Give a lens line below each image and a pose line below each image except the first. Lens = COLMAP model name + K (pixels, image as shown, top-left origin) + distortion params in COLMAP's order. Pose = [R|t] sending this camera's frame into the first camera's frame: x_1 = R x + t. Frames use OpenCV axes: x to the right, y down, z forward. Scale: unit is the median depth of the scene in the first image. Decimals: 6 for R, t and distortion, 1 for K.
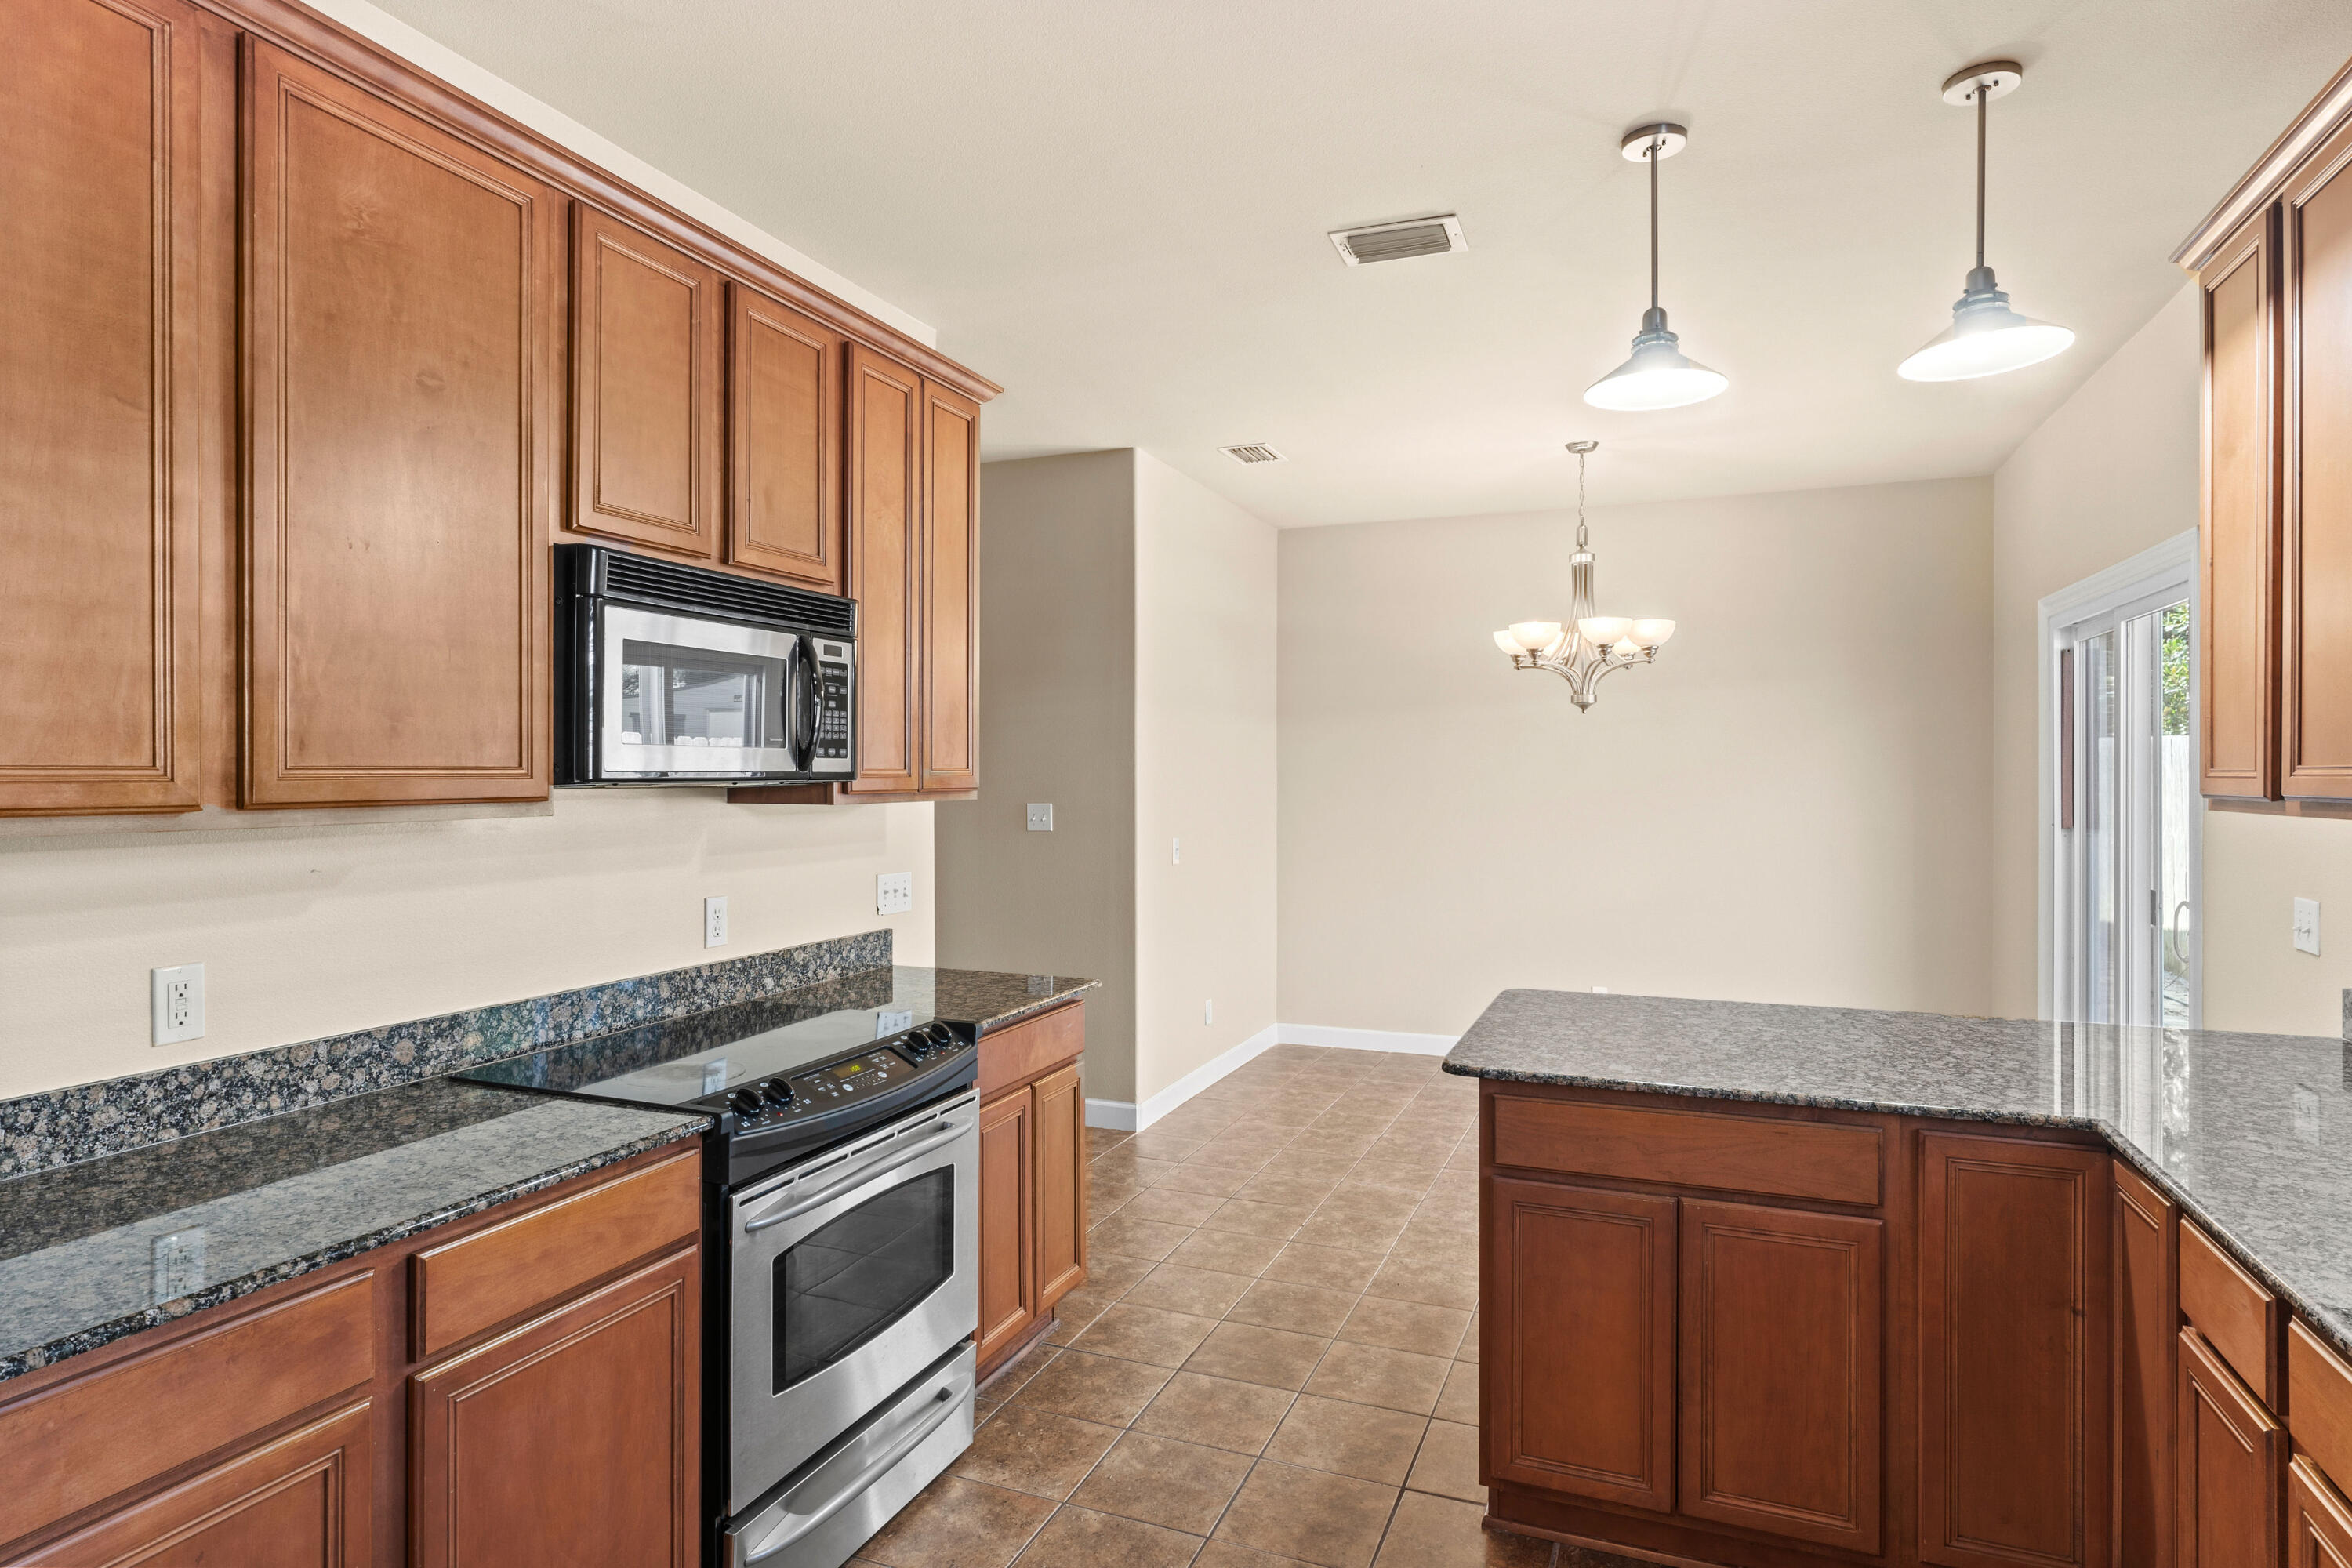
lens RADIAL K [[1307.6, 0, 1176.0], [0, 1307.6, 784.0], [0, 0, 1]] dist [0.000579, 0.000259]
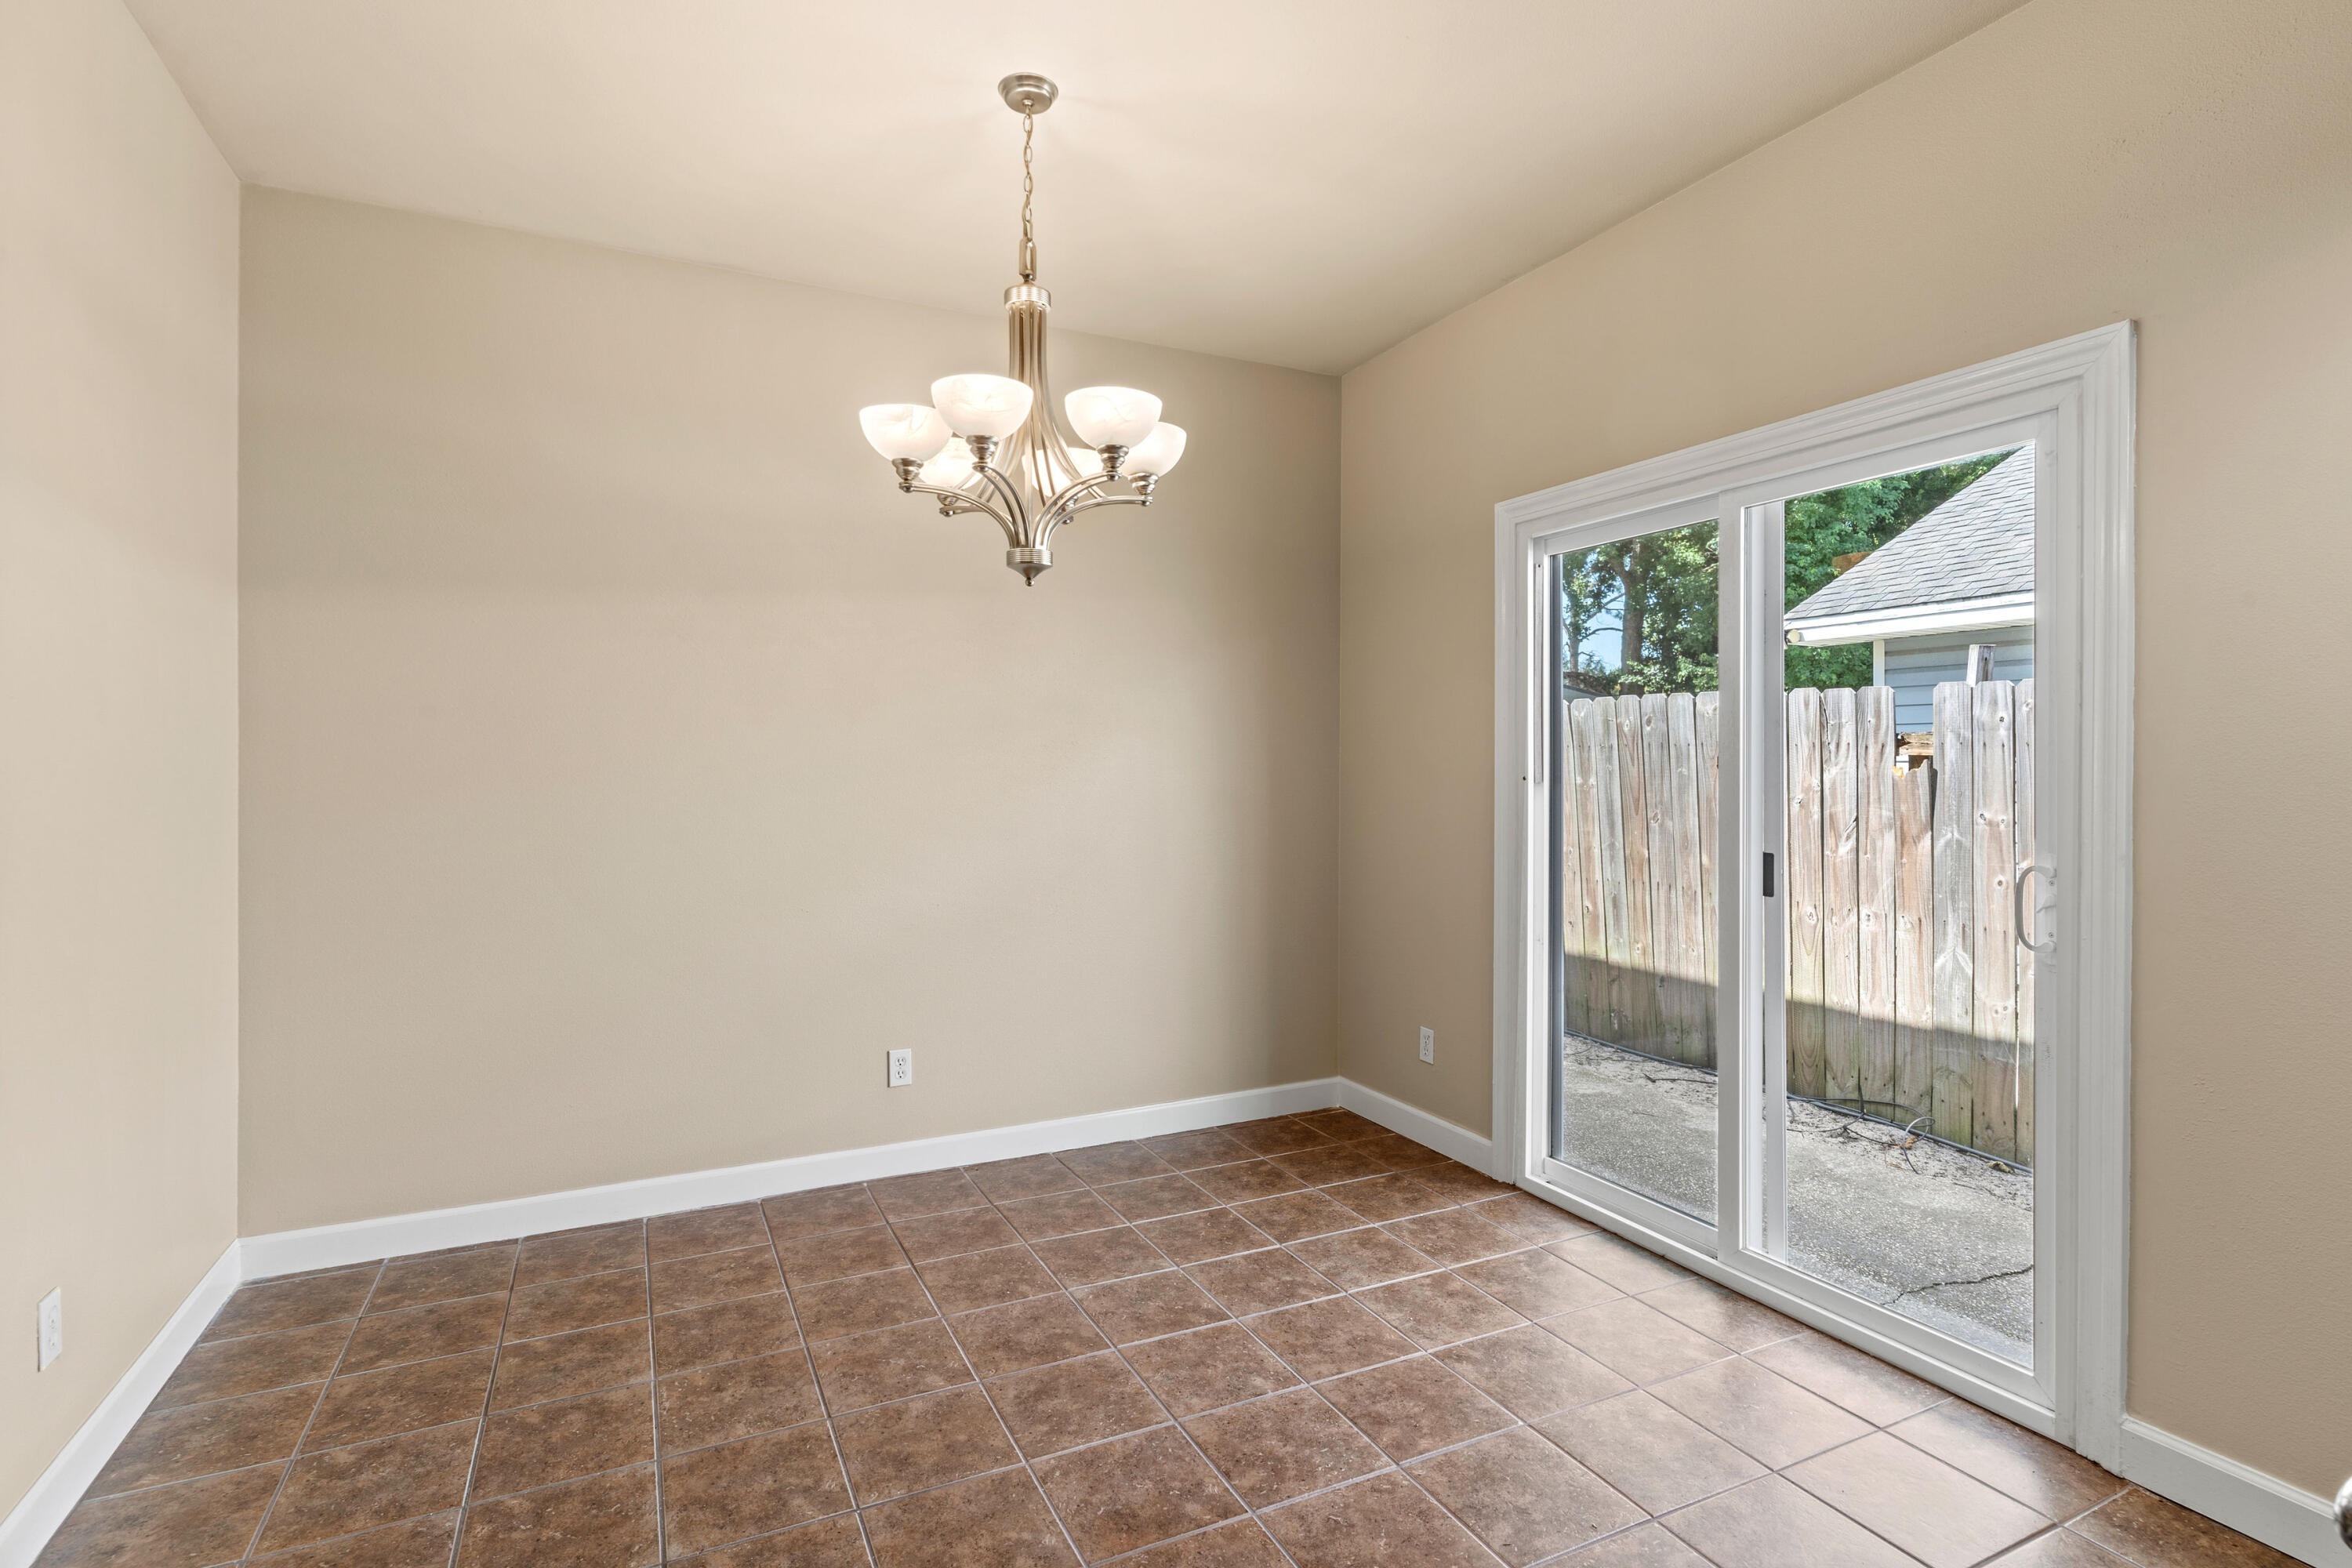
lens RADIAL K [[1124.9, 0, 1171.1], [0, 1124.9, 777.6], [0, 0, 1]] dist [0.001459, -0.000083]
pose [[0.674911, -0.005412, 0.737879, 0.005352], [0.007929, 0.999969, 0.000082, 0.024767], [-0.737856, 0.005795, 0.674933, 0.599653]]
